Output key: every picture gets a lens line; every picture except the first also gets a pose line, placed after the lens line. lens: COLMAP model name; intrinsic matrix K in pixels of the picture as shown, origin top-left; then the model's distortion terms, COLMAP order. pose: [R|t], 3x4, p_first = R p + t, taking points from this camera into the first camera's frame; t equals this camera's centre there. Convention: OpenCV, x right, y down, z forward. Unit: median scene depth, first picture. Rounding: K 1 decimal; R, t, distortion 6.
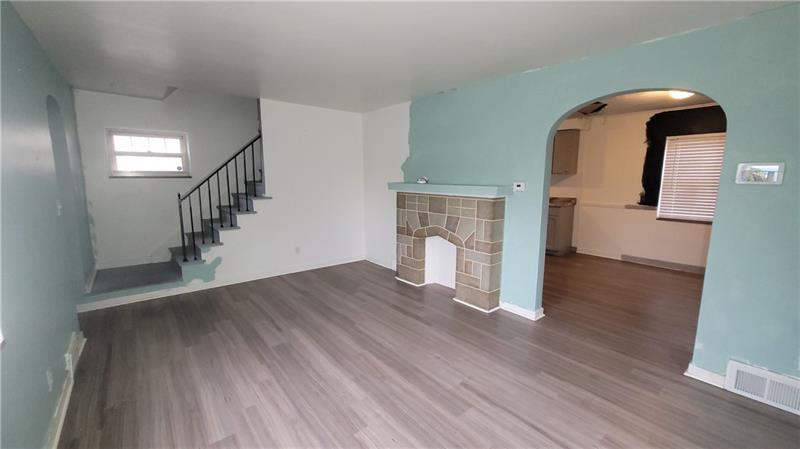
lens RADIAL K [[325.4, 0, 401.2], [0, 325.4, 222.0], [0, 0, 1]] dist [-0.001463, -0.000101]
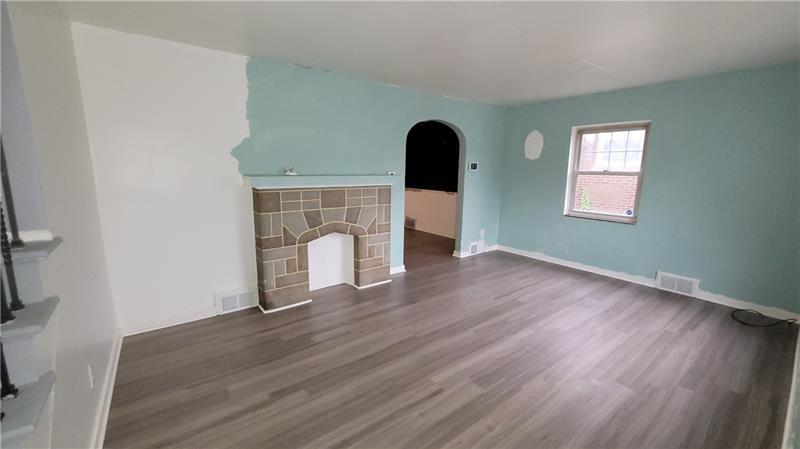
lens RADIAL K [[324.2, 0, 389.9], [0, 324.2, 222.2], [0, 0, 1]] dist [0.000165, 0.000044]
pose [[0.048748, -0.172242, 0.983848, -0.817006], [0.130039, 0.977729, 0.164727, -0.122619], [-0.990310, 0.119909, 0.070060, 0.829451]]
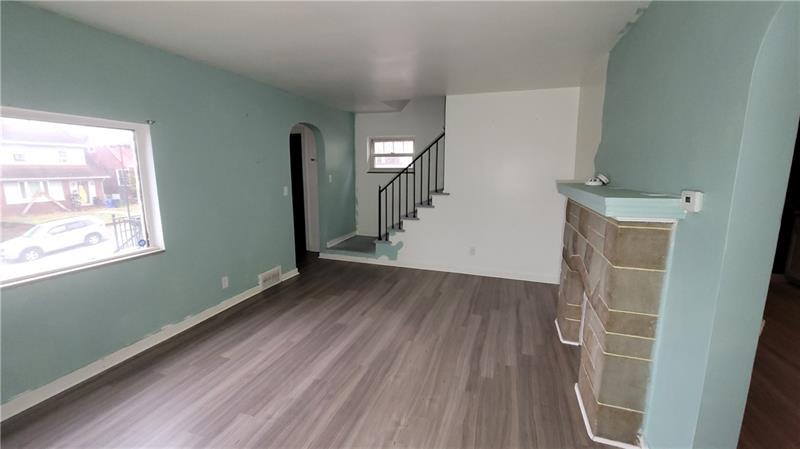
lens RADIAL K [[329.1, 0, 395.9], [0, 329.1, 222.2], [0, 0, 1]] dist [-0.013440, -0.000136]
pose [[0.514819, 0.134663, -0.846657, 0.467573], [-0.125289, 0.988801, 0.081087, -0.061162], [0.848095, 0.064332, 0.525925, 0.407794]]
